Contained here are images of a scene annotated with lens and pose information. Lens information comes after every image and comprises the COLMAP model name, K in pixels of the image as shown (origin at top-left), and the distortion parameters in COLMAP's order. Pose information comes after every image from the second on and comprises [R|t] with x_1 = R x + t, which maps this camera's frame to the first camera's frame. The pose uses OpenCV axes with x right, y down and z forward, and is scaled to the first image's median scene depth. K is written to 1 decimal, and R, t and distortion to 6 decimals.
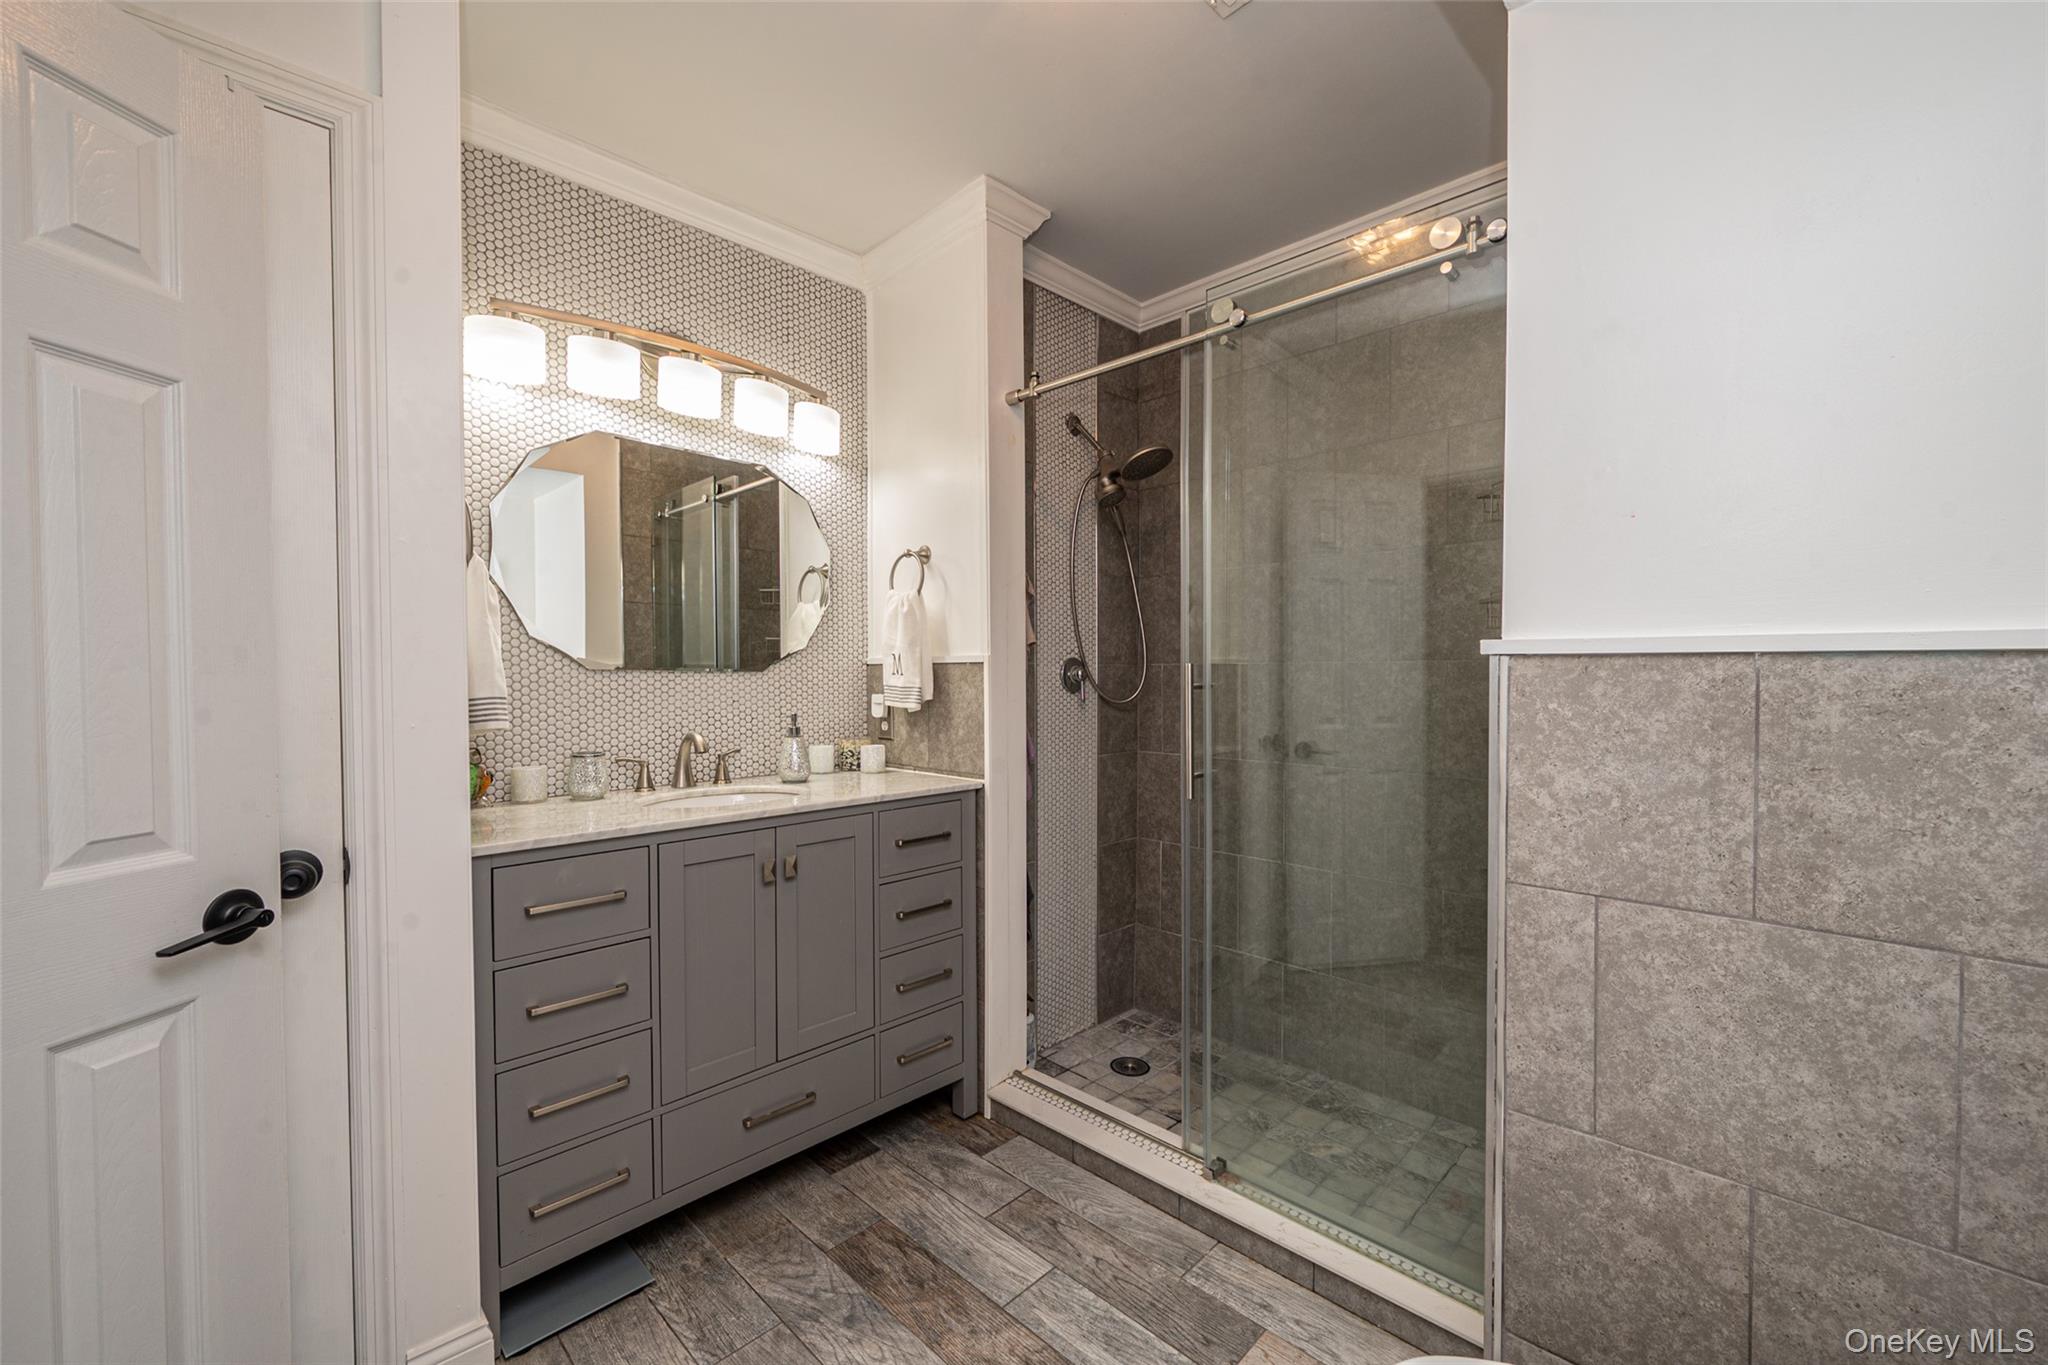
lens RADIAL K [[825.2, 0, 1029.0], [0, 825.2, 685.7], [0, 0, 1]] dist [-0.000728, 0.000748]
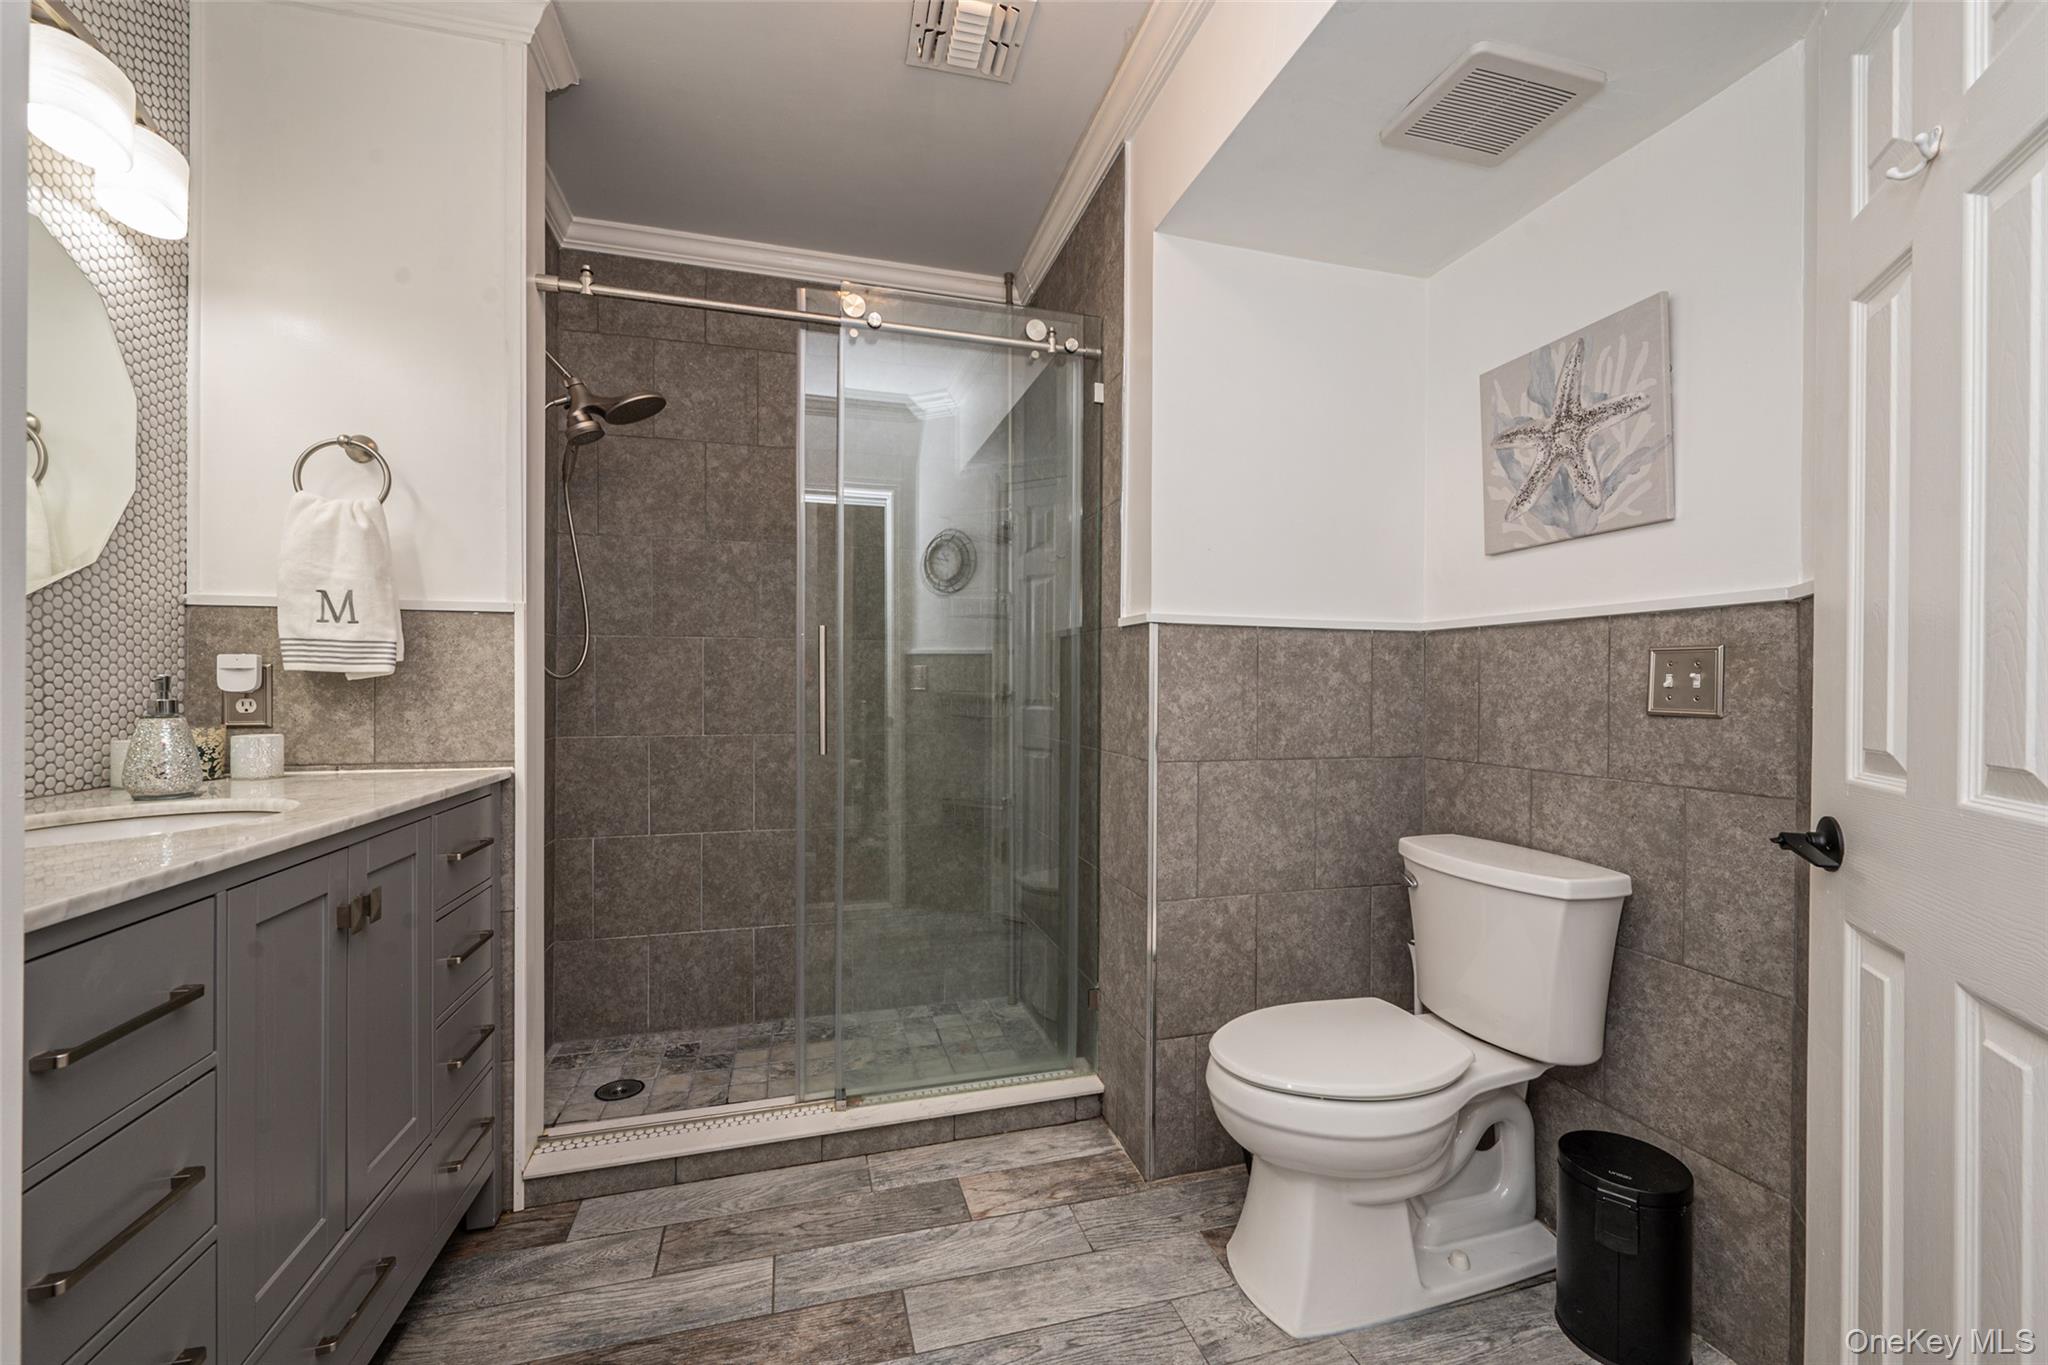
lens RADIAL K [[825.2, 0, 1032.2], [0, 825.2, 686.3], [0, 0, 1]] dist [-0.000728, 0.000748]
pose [[0.492159, 0.004288, 0.870495, -0.656246], [0.007956, 0.999924, -0.009424, 0.069041], [-0.870469, 0.011564, 0.492087, 0.280522]]
